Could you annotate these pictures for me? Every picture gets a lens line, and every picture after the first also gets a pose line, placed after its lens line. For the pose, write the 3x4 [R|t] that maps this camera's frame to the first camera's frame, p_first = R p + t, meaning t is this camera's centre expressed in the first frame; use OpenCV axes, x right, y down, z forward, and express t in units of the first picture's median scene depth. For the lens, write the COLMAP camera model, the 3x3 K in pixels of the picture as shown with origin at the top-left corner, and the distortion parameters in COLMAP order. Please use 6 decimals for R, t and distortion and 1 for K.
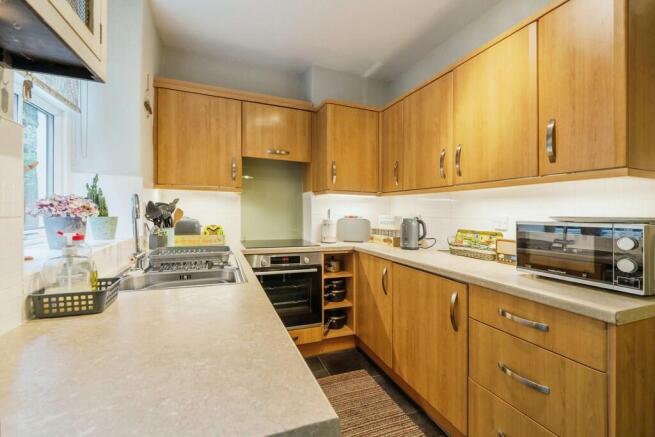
lens RADIAL K [[268.7, 0, 327.3], [0, 268.7, 213.3], [0, 0, 1]] dist [-0.001596, -0.001933]
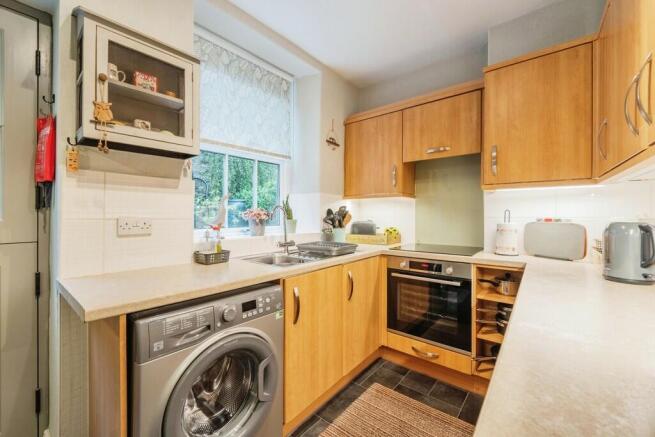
lens RADIAL K [[268.7, 0, 329.6], [0, 268.7, 214.8], [0, 0, 1]] dist [-0.001596, -0.001933]
pose [[0.491930, -0.018140, -0.870446, 0.463671], [0.009042, 0.999835, -0.015726, 0.006850], [0.870588, -0.000135, 0.492013, 0.237334]]
